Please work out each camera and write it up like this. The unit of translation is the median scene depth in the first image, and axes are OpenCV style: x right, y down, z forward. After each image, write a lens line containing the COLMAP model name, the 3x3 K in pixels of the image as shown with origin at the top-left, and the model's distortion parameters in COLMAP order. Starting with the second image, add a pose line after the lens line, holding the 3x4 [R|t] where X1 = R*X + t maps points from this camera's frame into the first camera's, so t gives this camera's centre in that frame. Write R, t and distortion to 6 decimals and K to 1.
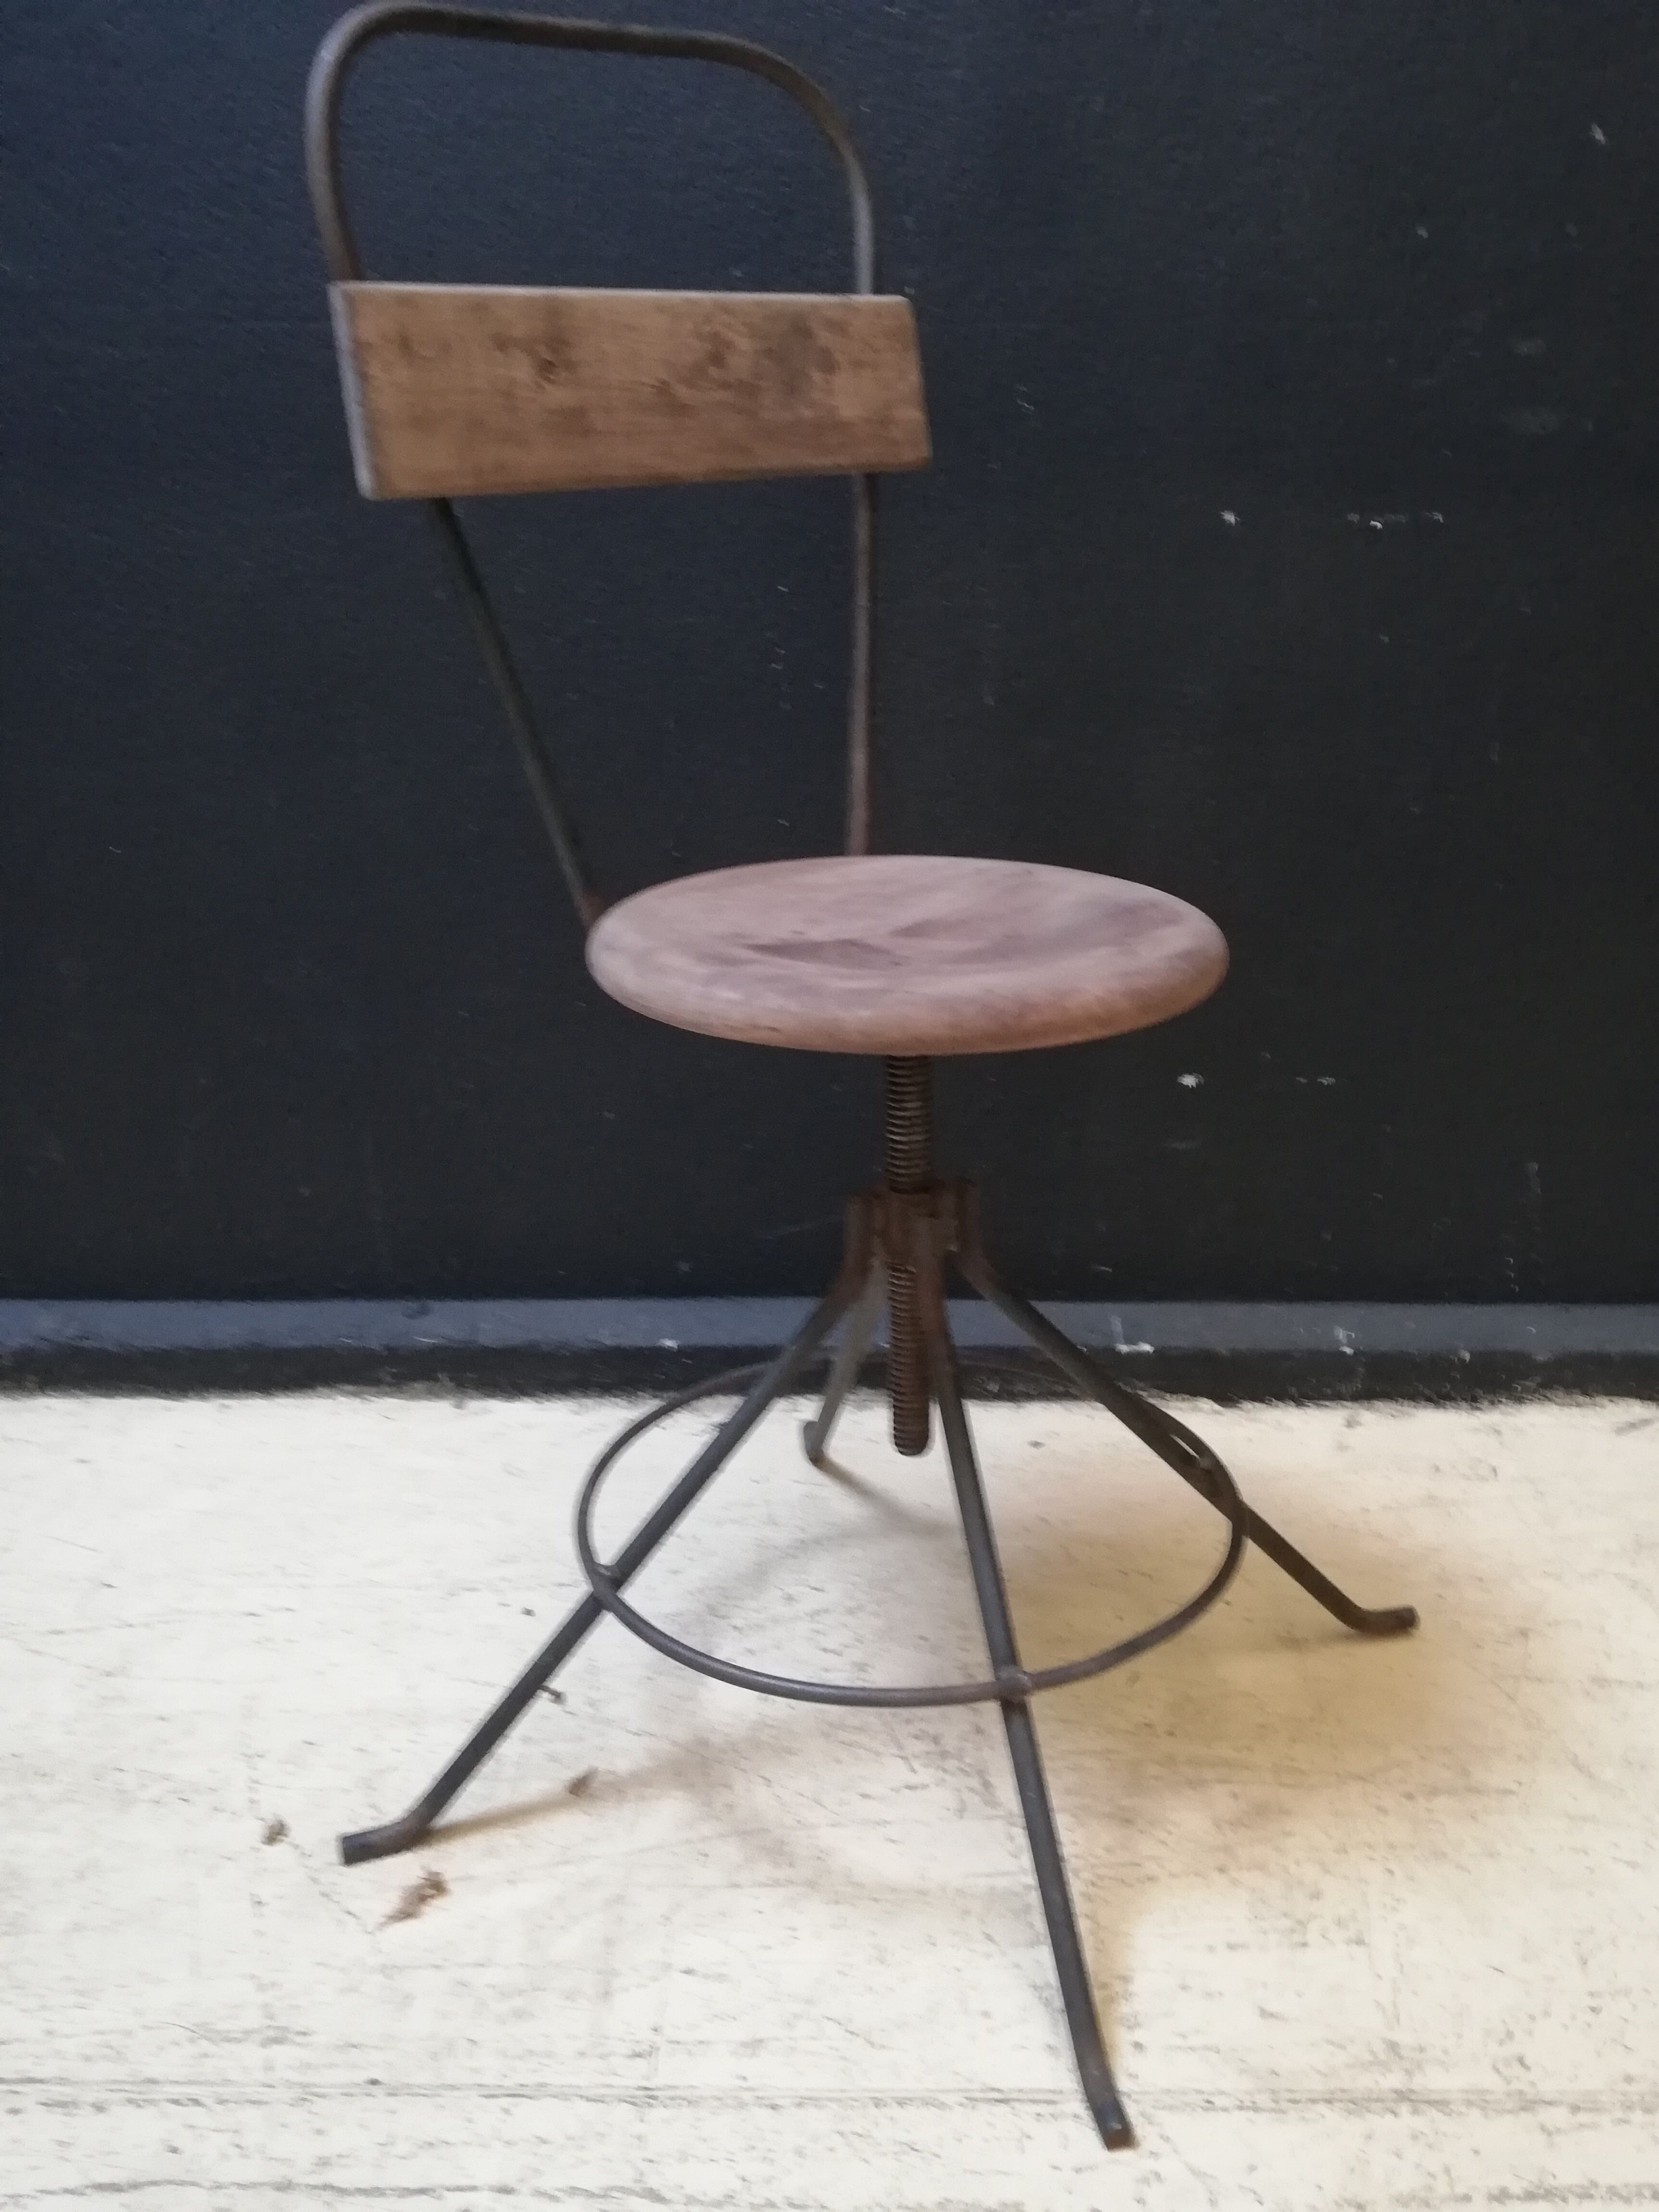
lens RADIAL K [[2059.5, 0, 829.5], [0, 2059.5, 1106.0], [0, 0, 1]] dist [0.052907, -0.085382]
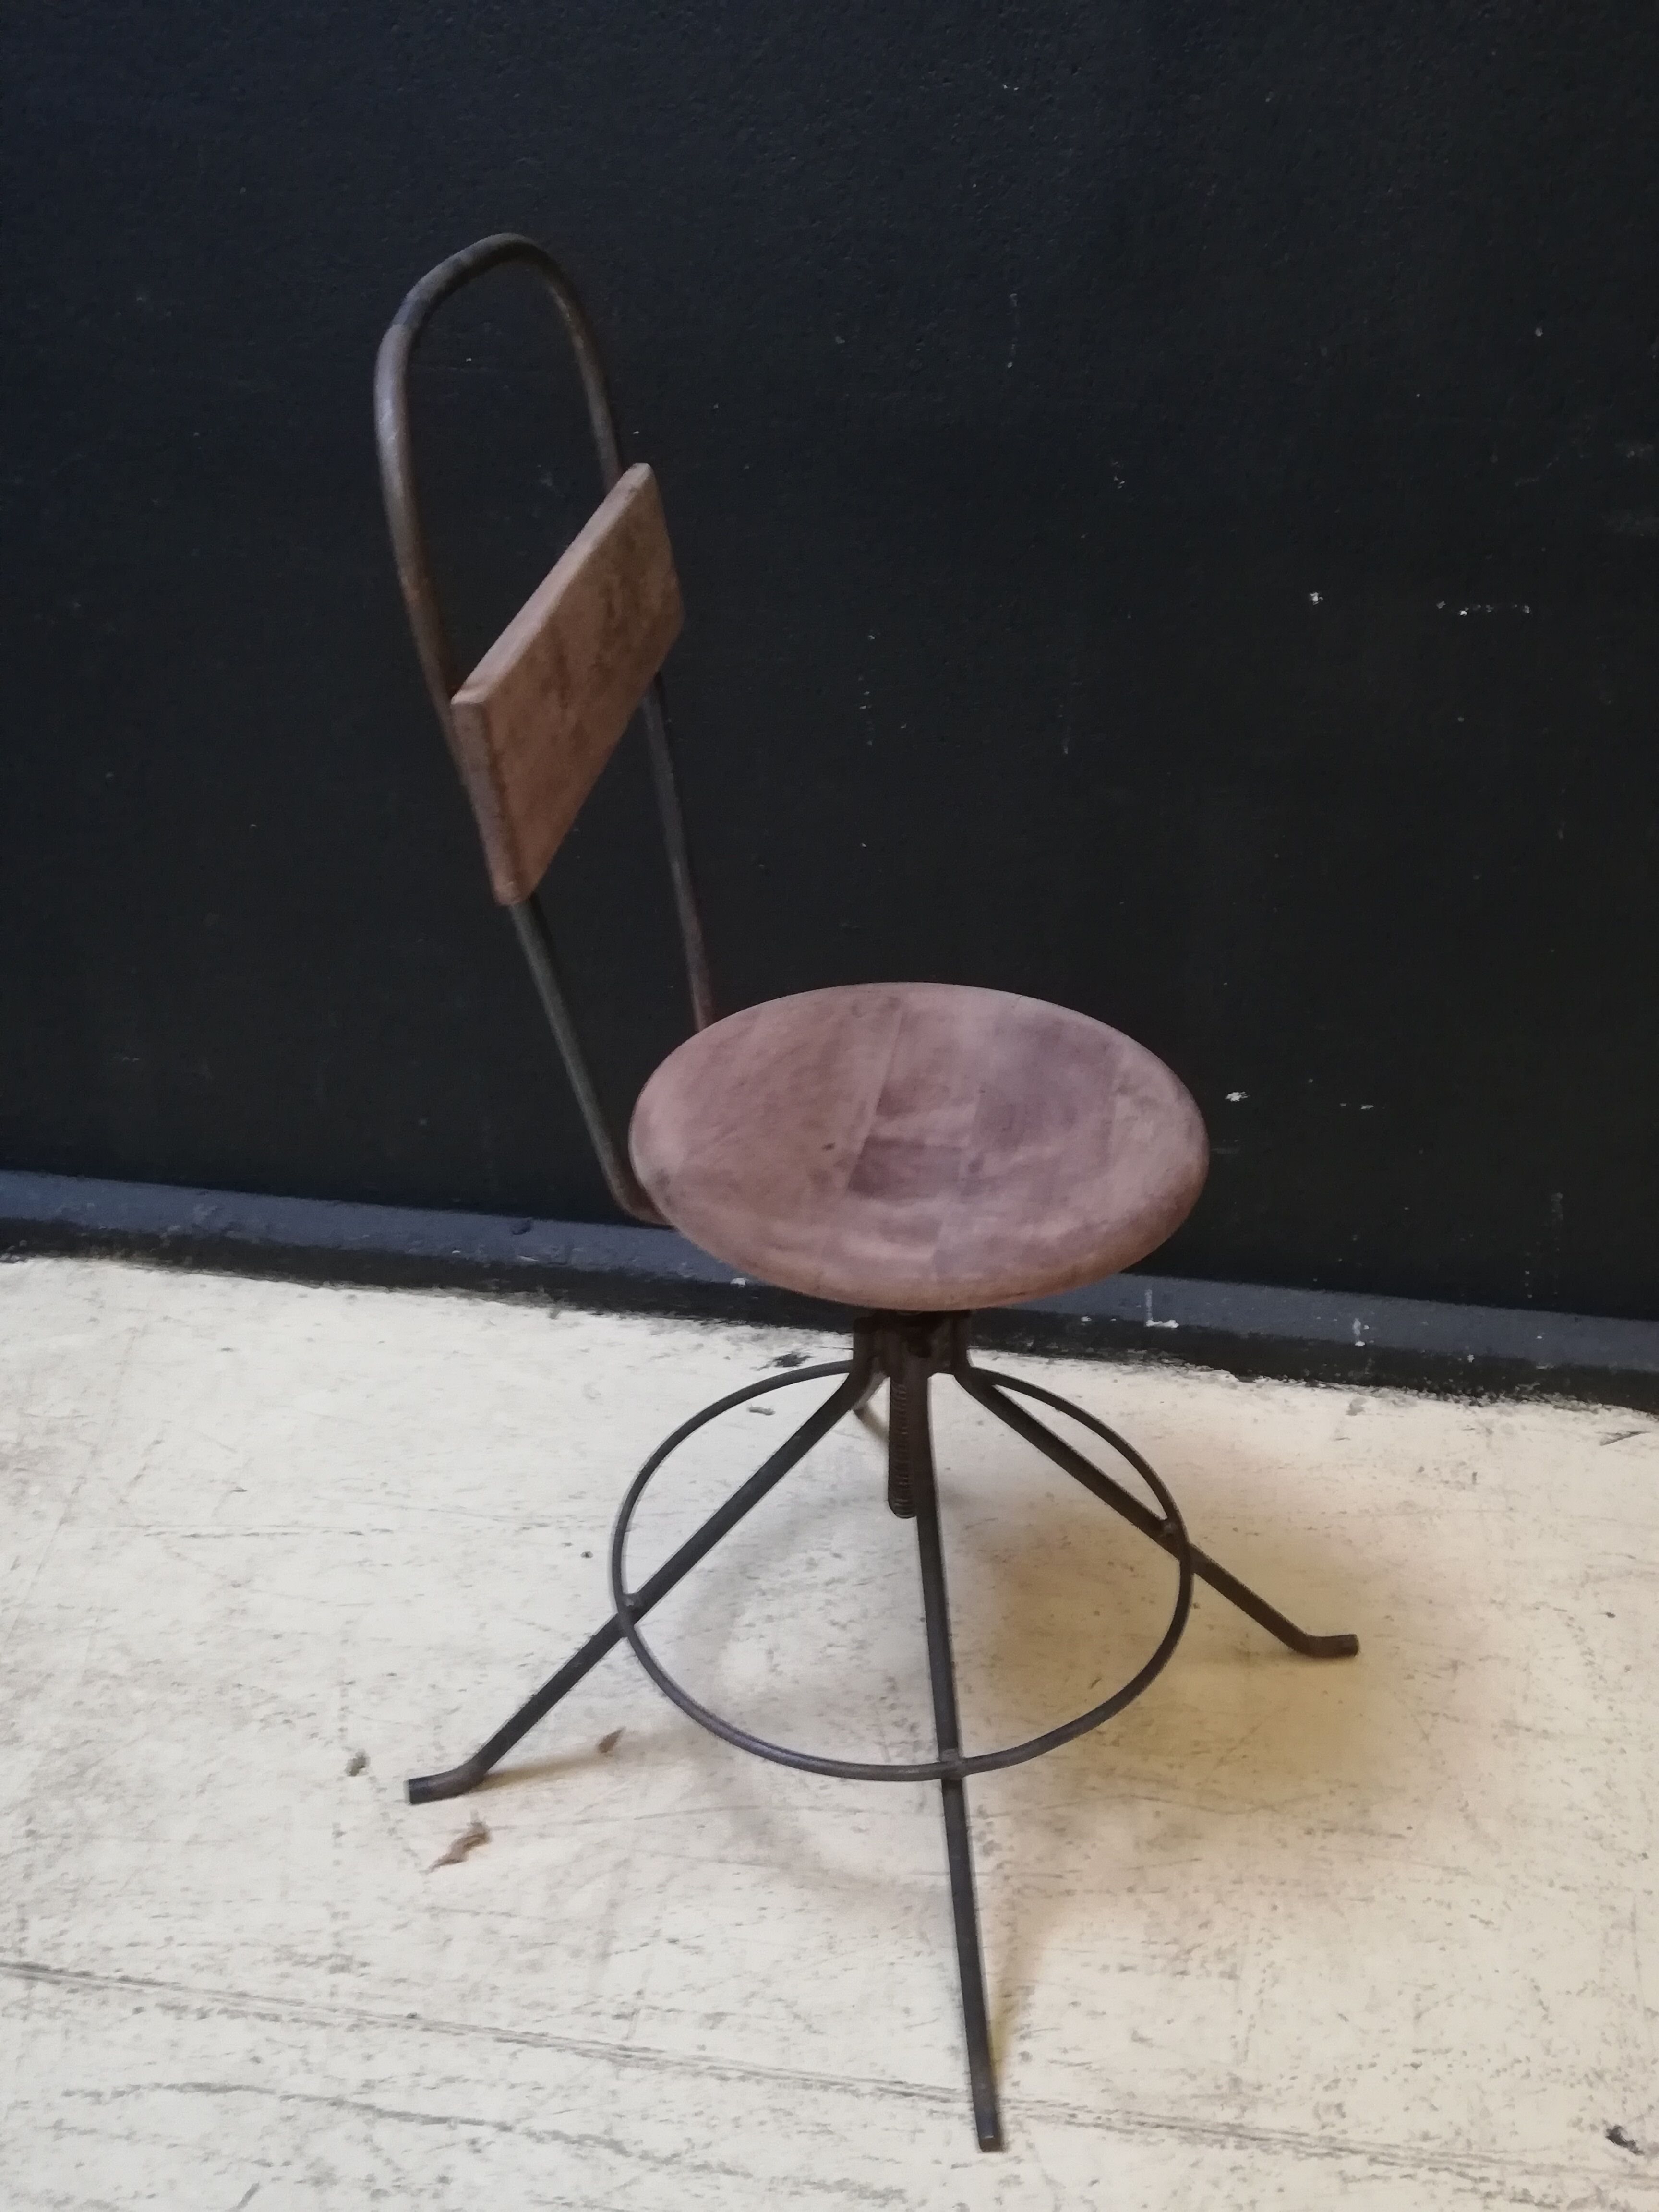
lens RADIAL K [[2044.0, 0, 830.8], [0, 2044.0, 1106.0], [0, 0, 1]] dist [0.049283, -0.092918]
pose [[0.992649, 0.081118, -0.089823, 0.087173], [-0.059330, 0.973002, 0.223042, -0.315824], [0.105491, -0.216073, 0.970662, -0.061072]]
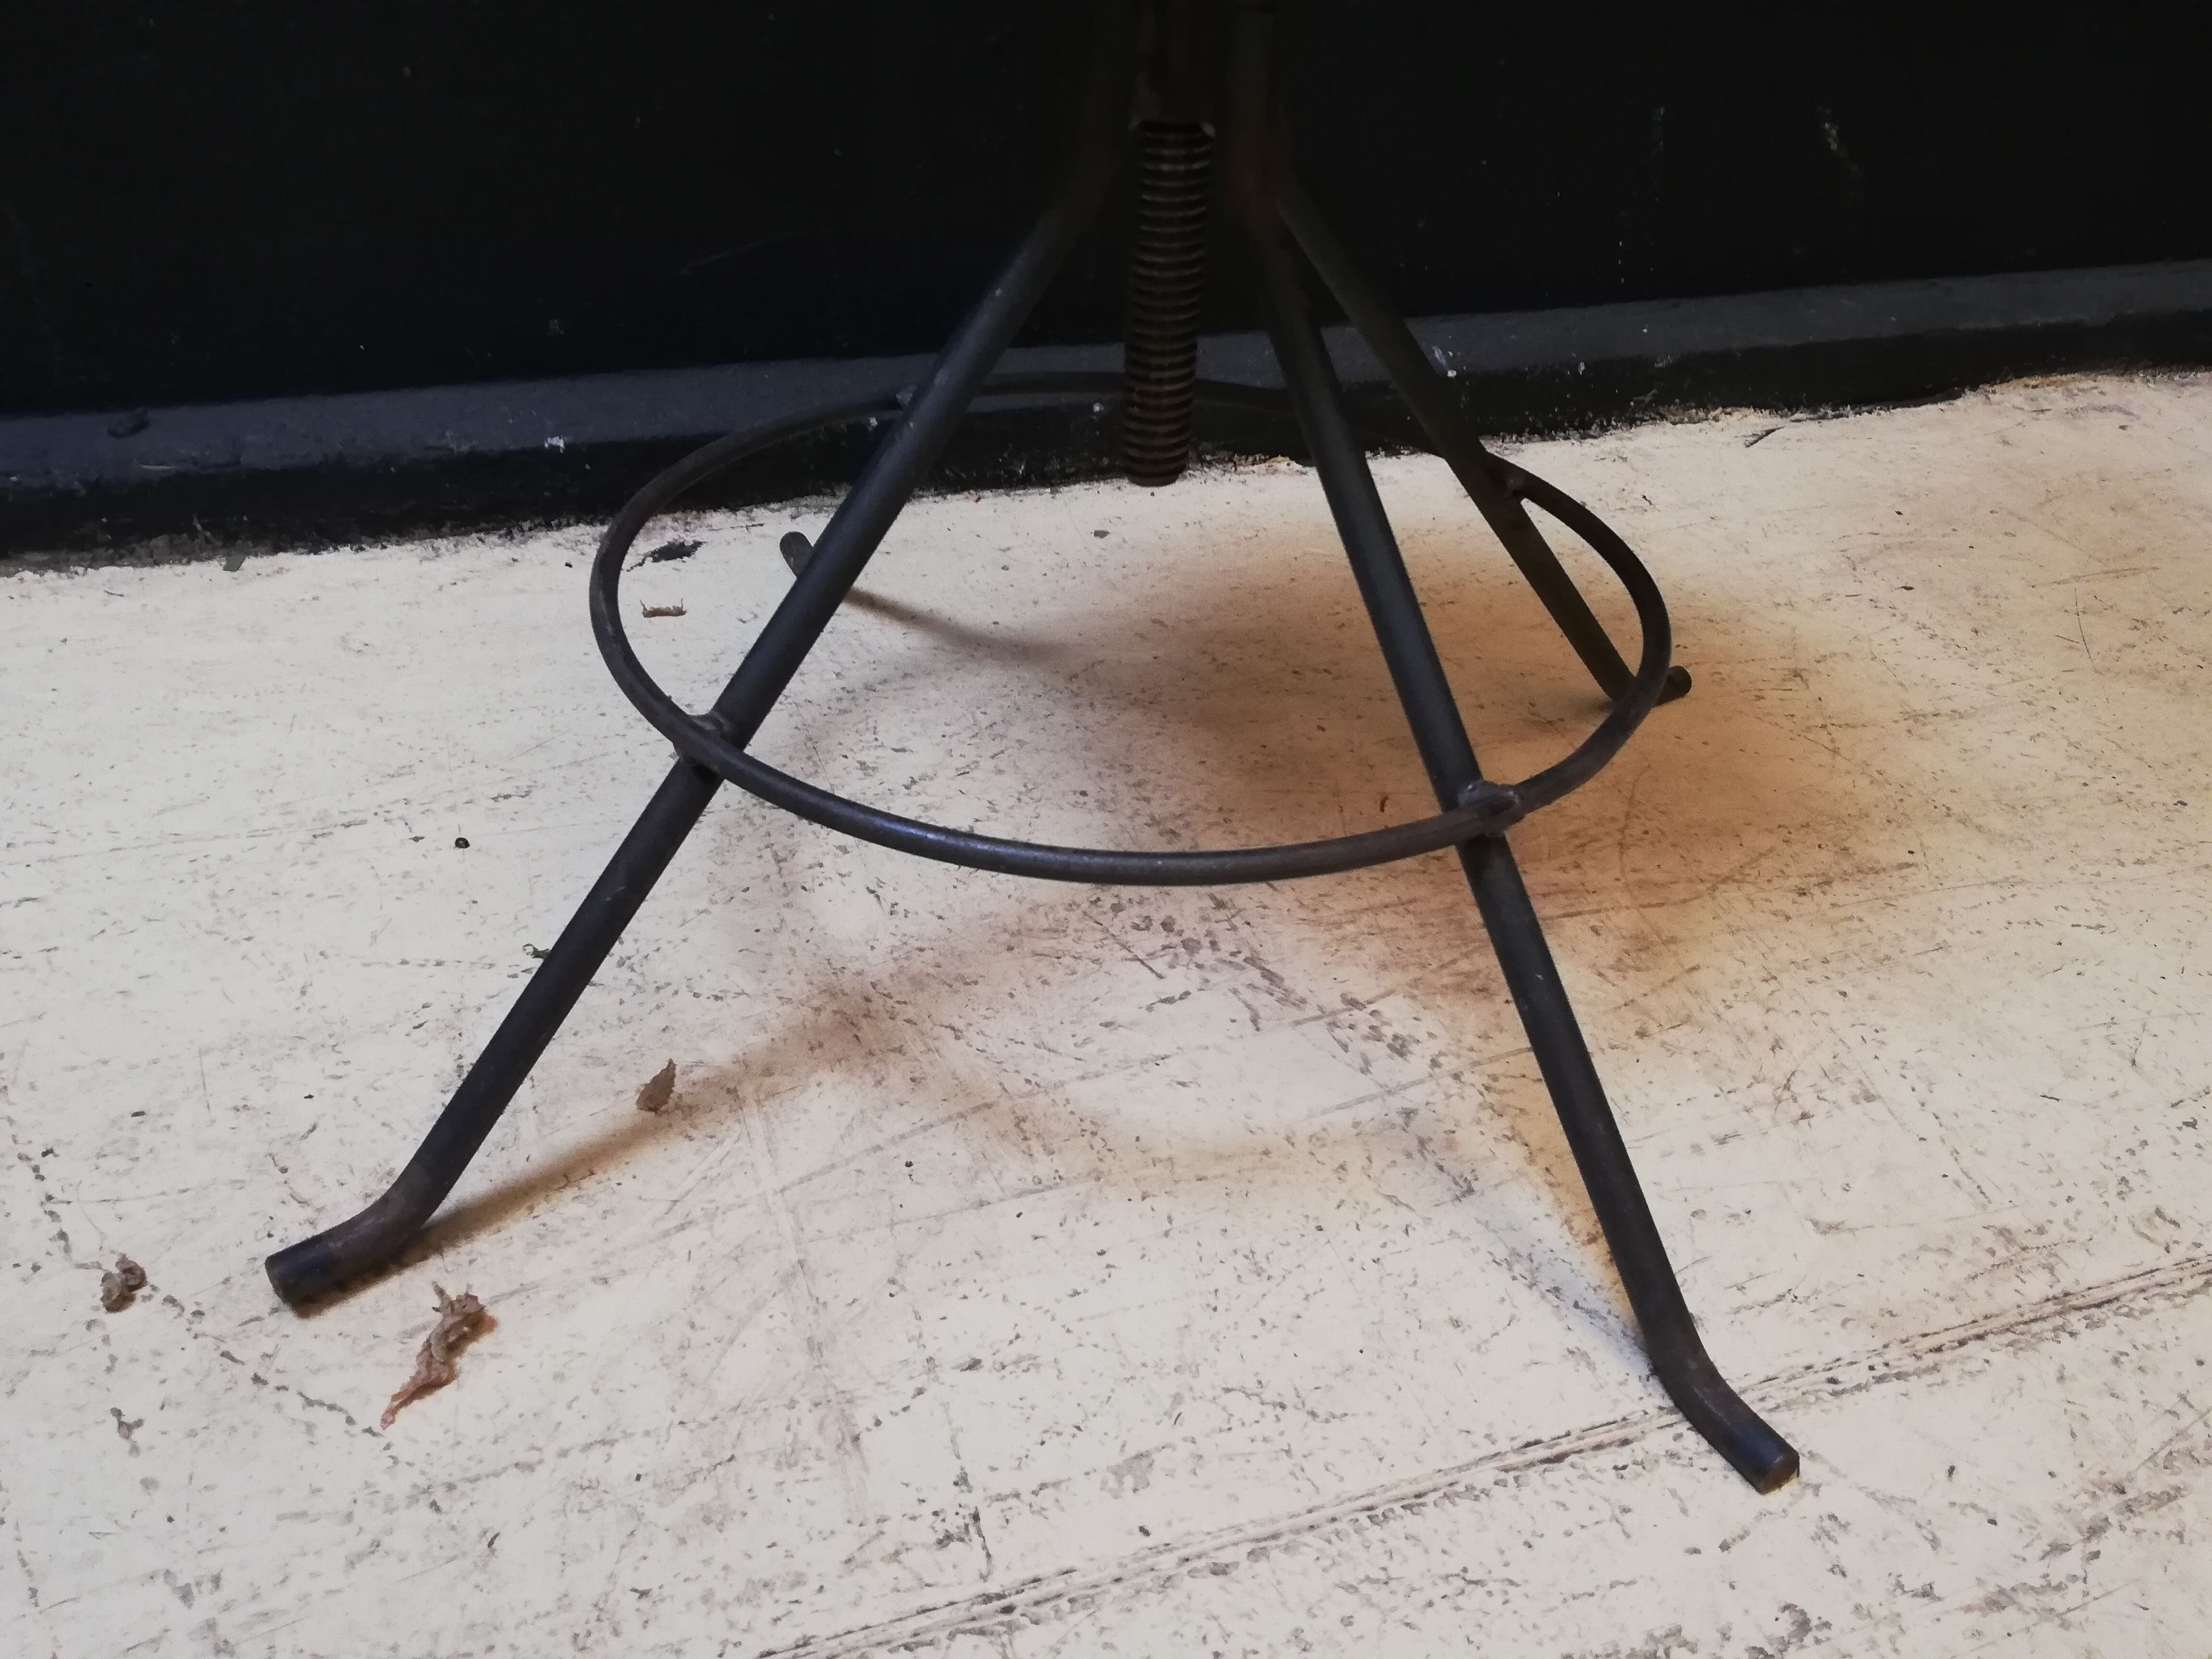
lens RADIAL K [[1853.6, 0, 1106.0], [0, 1853.6, 829.5], [0, 0, 1]] dist [0.068351, -0.111601]
pose [[0.941957, -0.149278, 0.300721, -0.155589], [0.067859, 0.961879, 0.264921, 0.123642], [-0.328804, -0.229138, 0.916179, 0.497279]]
